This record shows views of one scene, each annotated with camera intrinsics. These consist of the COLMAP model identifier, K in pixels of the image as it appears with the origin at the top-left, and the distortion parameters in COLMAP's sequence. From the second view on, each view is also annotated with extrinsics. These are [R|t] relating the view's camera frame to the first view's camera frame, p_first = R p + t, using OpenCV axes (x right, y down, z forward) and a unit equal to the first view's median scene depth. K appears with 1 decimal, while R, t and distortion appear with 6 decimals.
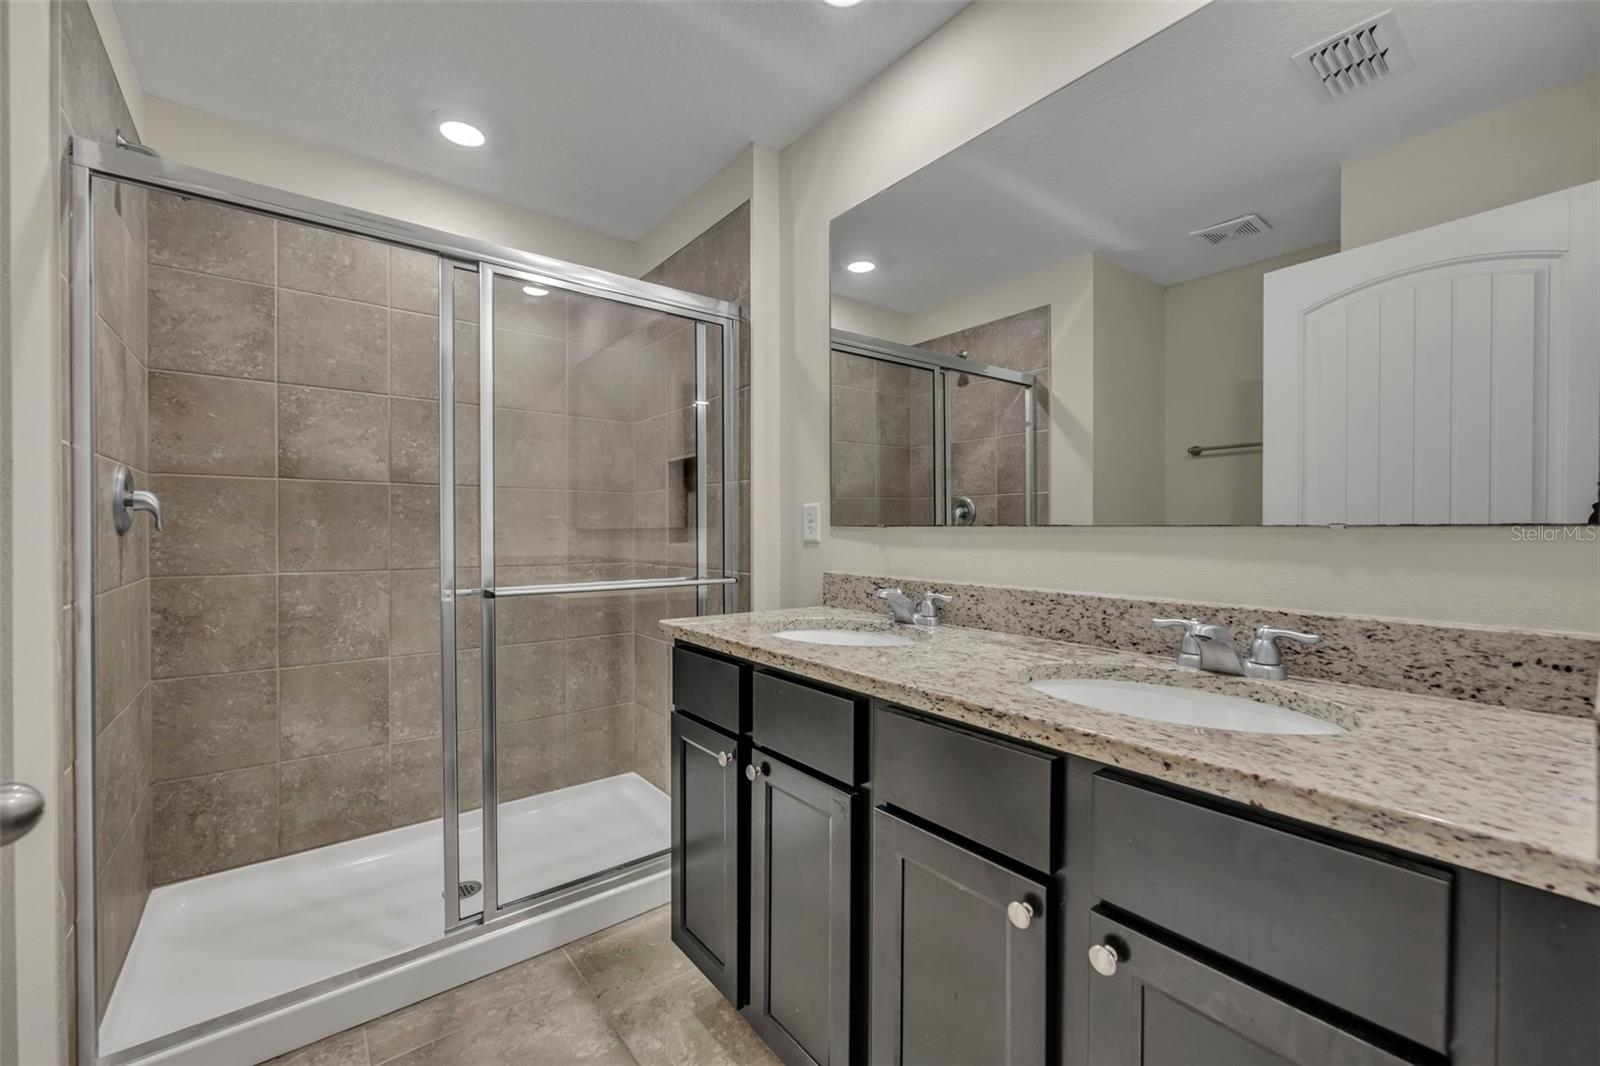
lens RADIAL K [[645.8, 0, 794.0], [0, 645.8, 540.2], [0, 0, 1]] dist [-0.001827, -0.000131]
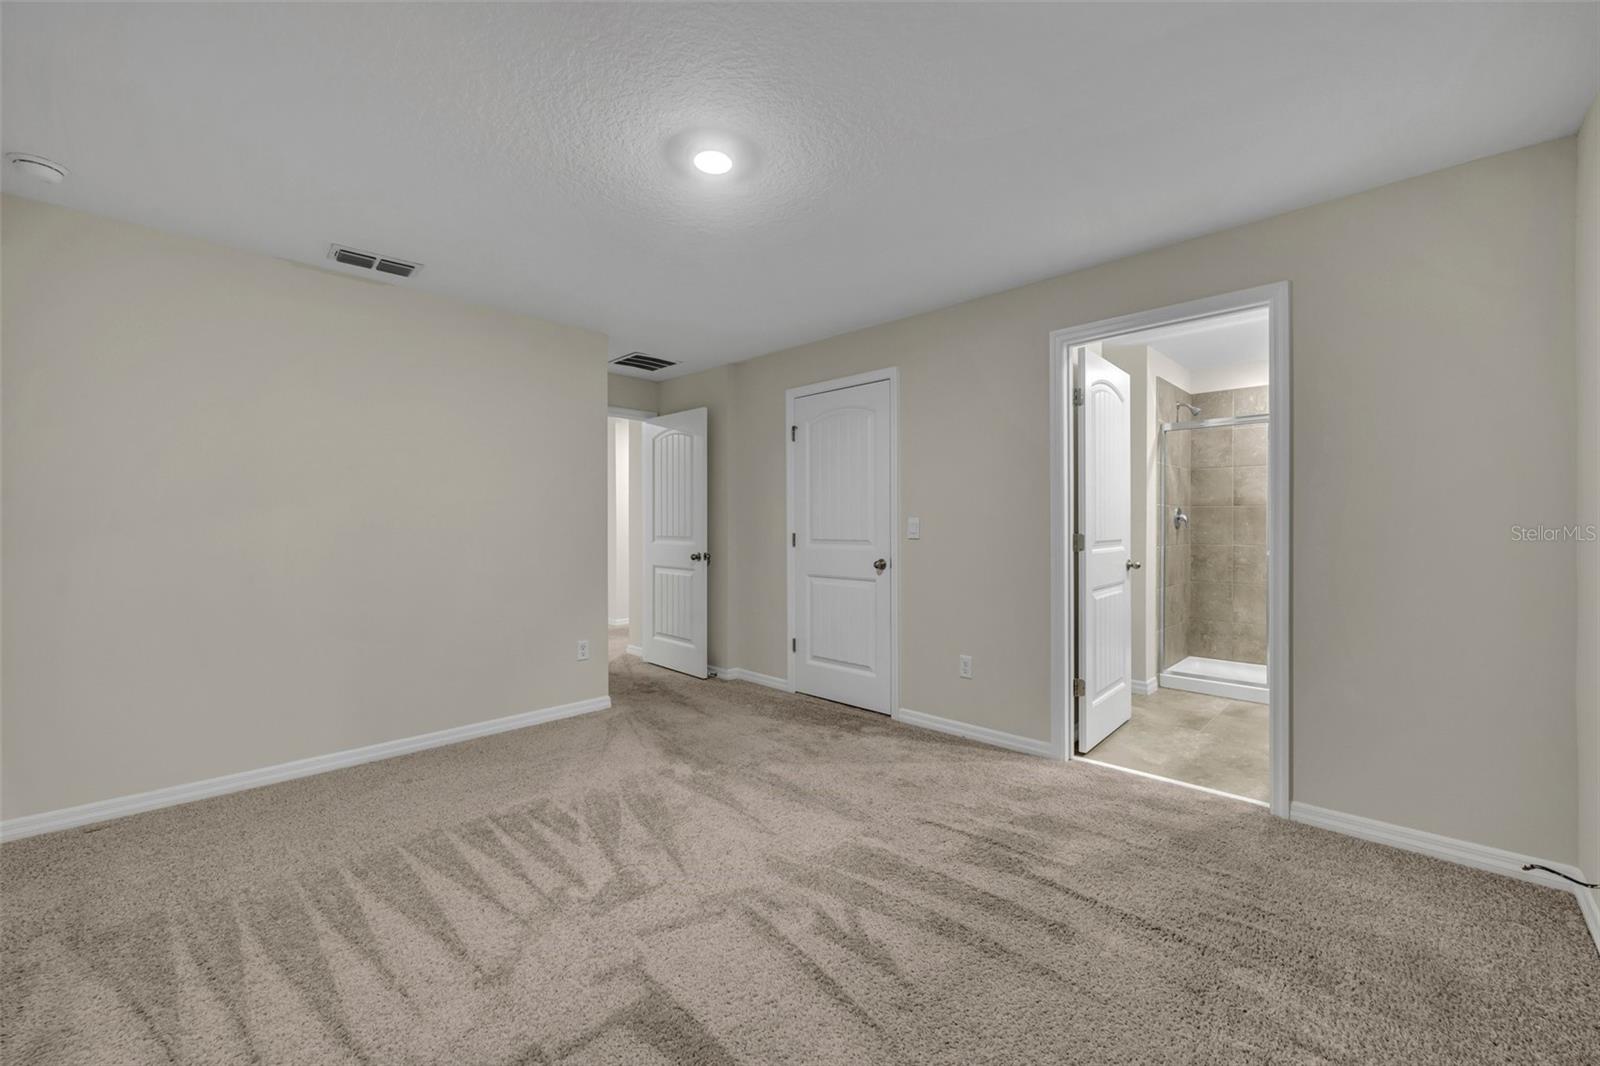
lens RADIAL K [[645.8, 0, 799.2], [0, 645.8, 530.9], [0, 0, 1]] dist [-0.001827, -0.000131]
pose [[0.129485, 0.006492, -0.991560, 1.487547], [-0.009999, 0.999936, 0.005242, 0.002848], [0.991531, 0.009236, 0.129542, -0.998788]]
